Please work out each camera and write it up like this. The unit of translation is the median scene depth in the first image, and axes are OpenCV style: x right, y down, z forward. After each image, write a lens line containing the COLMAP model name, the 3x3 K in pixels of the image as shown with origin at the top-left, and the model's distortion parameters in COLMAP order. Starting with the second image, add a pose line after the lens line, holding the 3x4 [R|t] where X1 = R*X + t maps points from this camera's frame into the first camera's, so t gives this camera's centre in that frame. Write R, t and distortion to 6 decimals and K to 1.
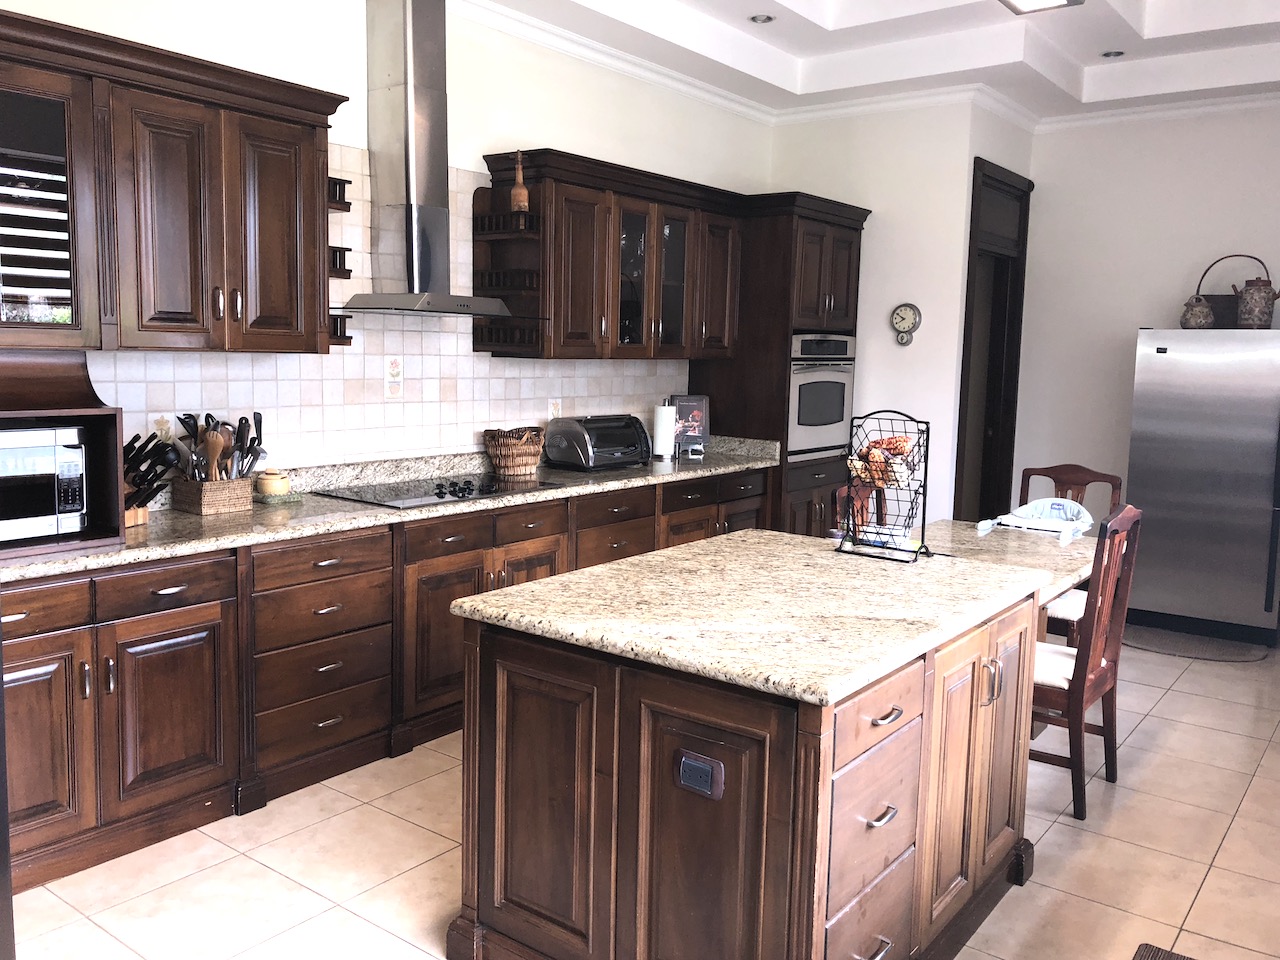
lens RADIAL K [[1051.7, 0, 636.7], [0, 1051.7, 474.1], [0, 0, 1]] dist [0.050668, -0.021148]
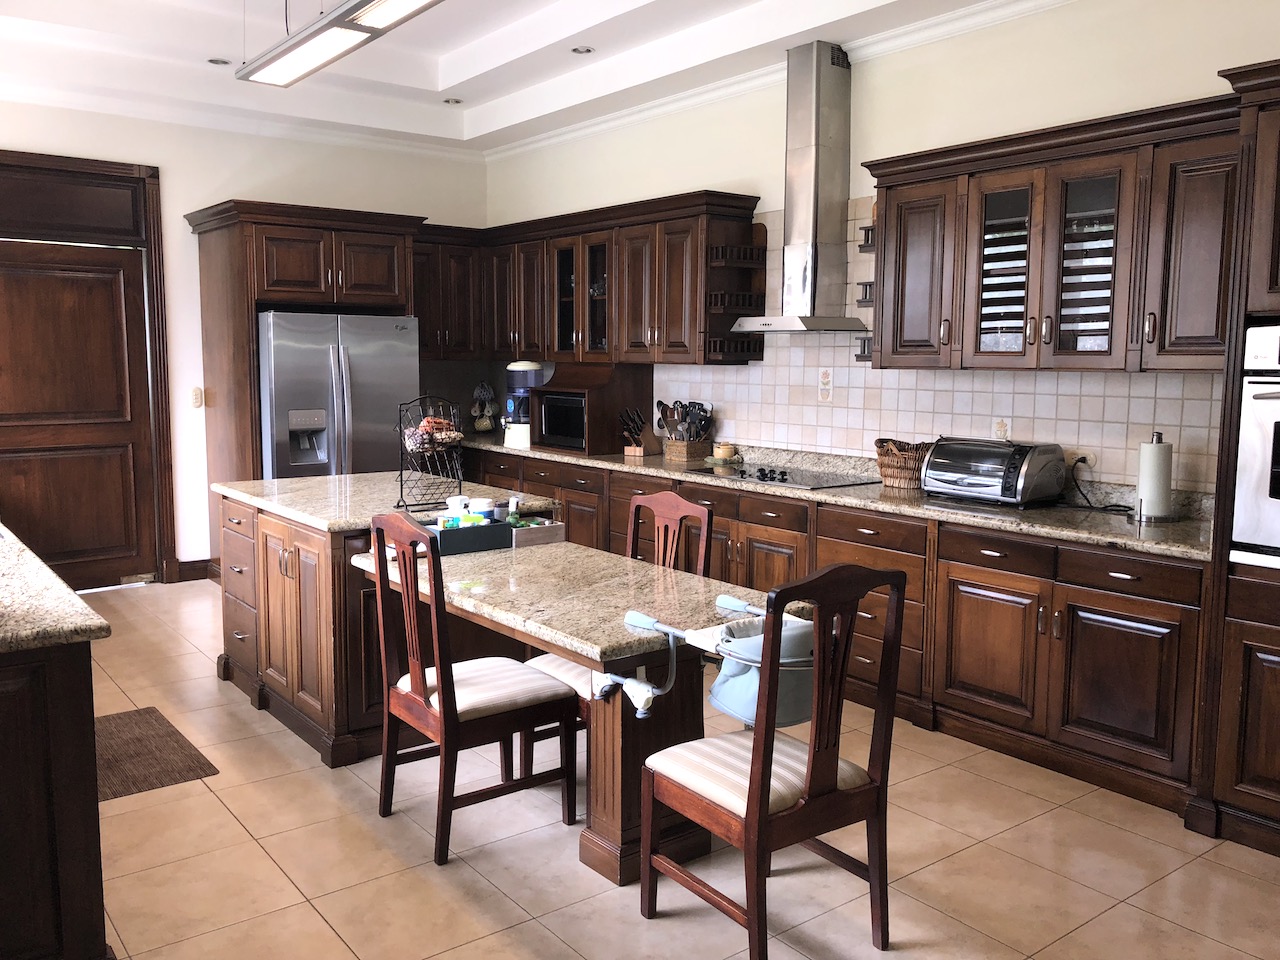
lens RADIAL K [[1051.7, 0, 637.2], [0, 1051.7, 479.5], [0, 0, 1]] dist [0.050668, -0.021148]
pose [[-0.261135, 0.084988, -0.961554, 0.992021], [-0.131969, 0.983621, 0.122778, -0.104844], [0.956239, 0.158957, -0.245642, 1.102312]]
